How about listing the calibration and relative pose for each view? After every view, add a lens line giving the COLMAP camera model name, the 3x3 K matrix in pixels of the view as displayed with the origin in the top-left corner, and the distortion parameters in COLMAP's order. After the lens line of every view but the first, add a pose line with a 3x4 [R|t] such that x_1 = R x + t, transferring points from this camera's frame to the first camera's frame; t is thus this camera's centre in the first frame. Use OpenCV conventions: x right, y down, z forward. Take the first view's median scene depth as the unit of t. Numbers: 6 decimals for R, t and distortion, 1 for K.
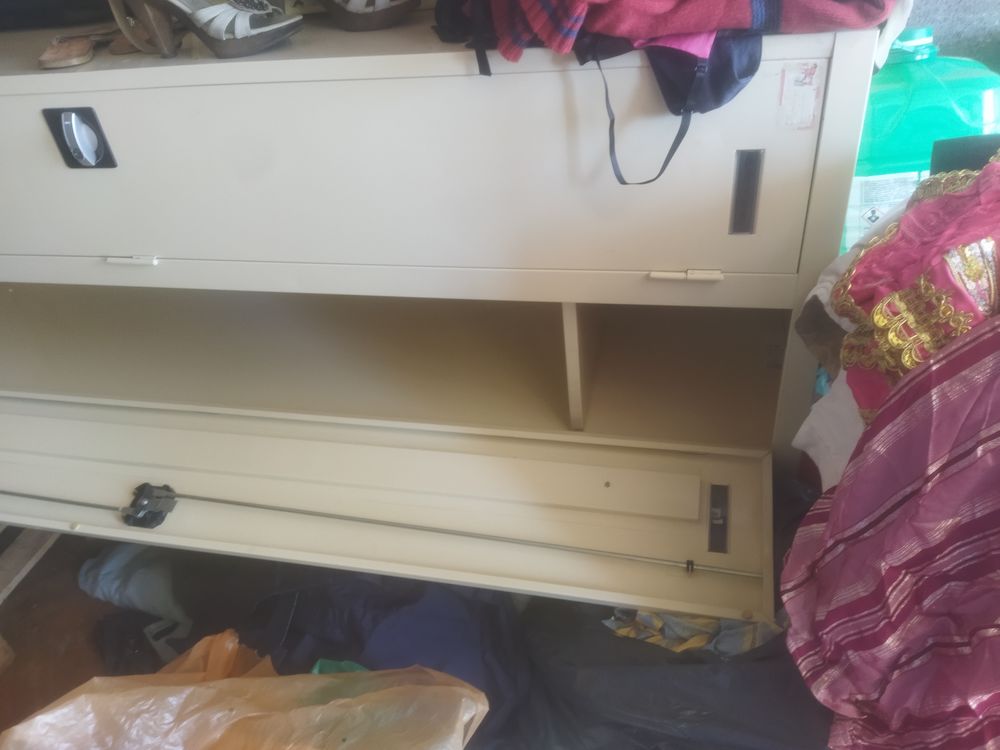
lens RADIAL K [[772.6, 0, 500.1], [0, 772.6, 392.0], [0, 0, 1]] dist [0.001510, -0.005161]
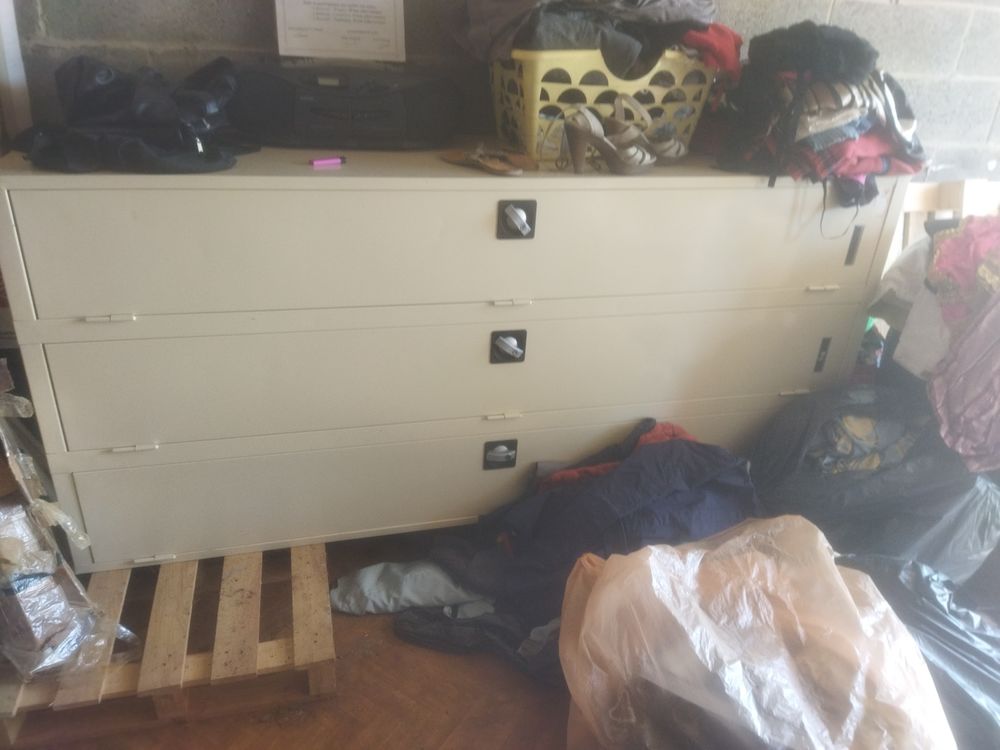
lens RADIAL K [[772.6, 0, 500.1], [0, 772.6, 392.0], [0, 0, 1]] dist [0.001510, -0.005161]
pose [[0.859511, -0.086100, 0.503813, -1.354241], [0.182693, 0.972343, -0.145506, 0.225222], [-0.477352, 0.217107, 0.851469, -0.230680]]
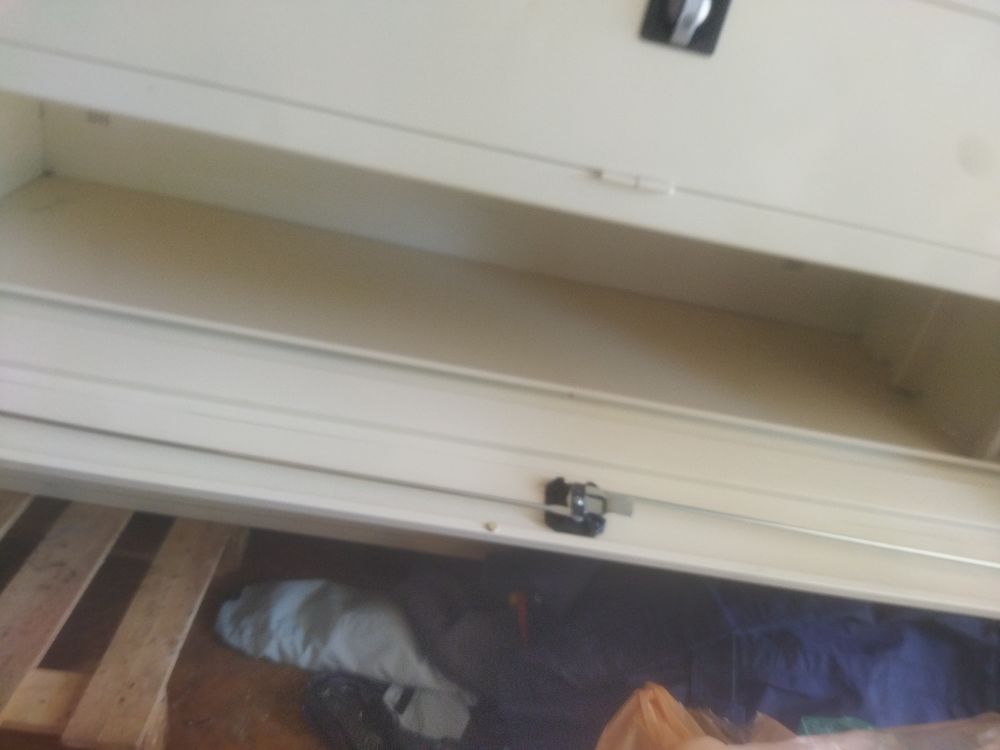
lens RADIAL K [[772.6, 0, 500.1], [0, 772.6, 392.0], [0, 0, 1]] dist [0.001510, -0.005161]
pose [[0.915424, 0.143854, 0.375905, -0.930737], [-0.091072, 0.983757, -0.154690, 0.182308], [-0.392051, 0.107372, 0.913656, 0.393689]]
